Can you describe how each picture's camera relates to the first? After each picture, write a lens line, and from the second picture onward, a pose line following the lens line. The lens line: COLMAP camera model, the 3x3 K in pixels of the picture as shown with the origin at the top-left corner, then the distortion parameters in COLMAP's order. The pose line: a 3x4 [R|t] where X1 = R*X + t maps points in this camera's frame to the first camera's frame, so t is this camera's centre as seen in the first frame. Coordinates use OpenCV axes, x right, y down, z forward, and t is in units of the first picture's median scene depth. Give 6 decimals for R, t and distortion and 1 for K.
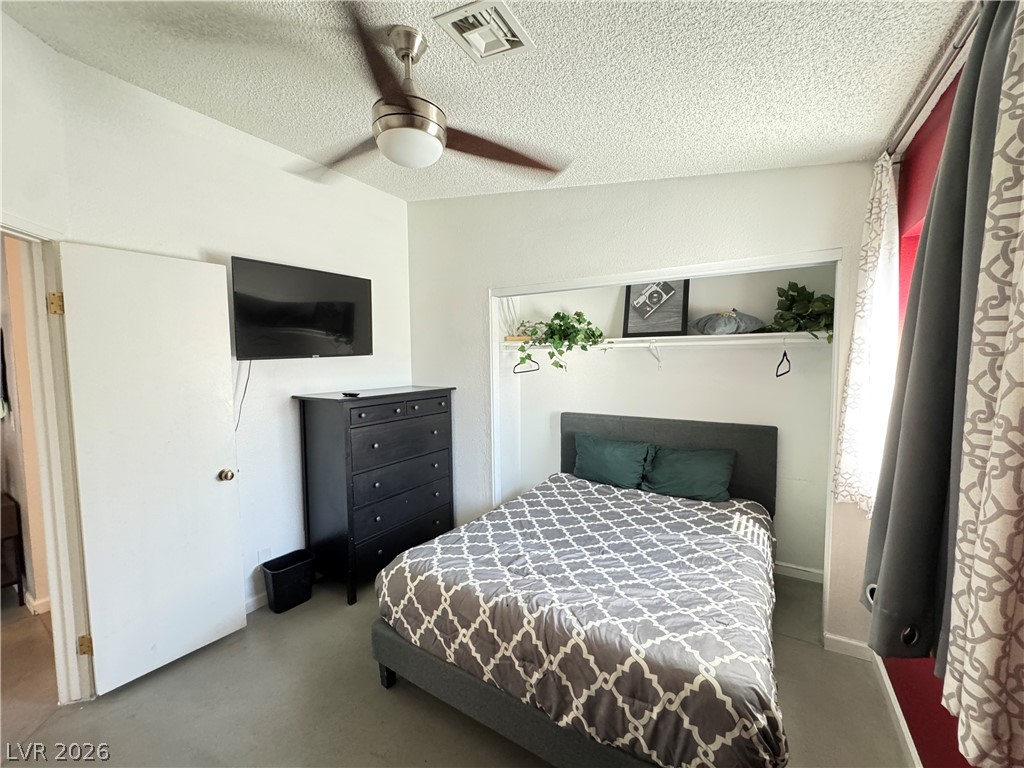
lens RADIAL K [[409.0, 0, 512.0], [0, 409.0, 384.0], [0, 0, 1]] dist [-0.002947, 0.000025]
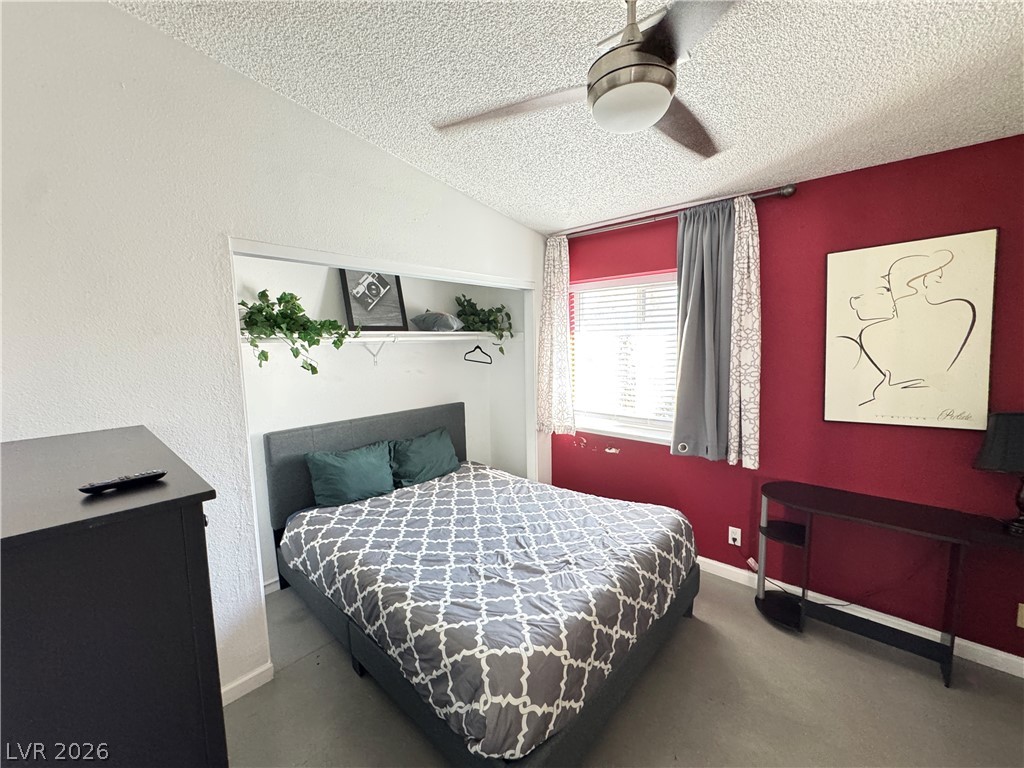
lens RADIAL K [[409.0, 0, 512.0], [0, 409.0, 384.0], [0, 0, 1]] dist [-0.002947, 0.000025]
pose [[0.171558, -0.097901, 0.980297, -0.582905], [0.079415, 0.993186, 0.085290, -0.050715], [-0.981968, 0.063219, 0.178164, 0.556950]]
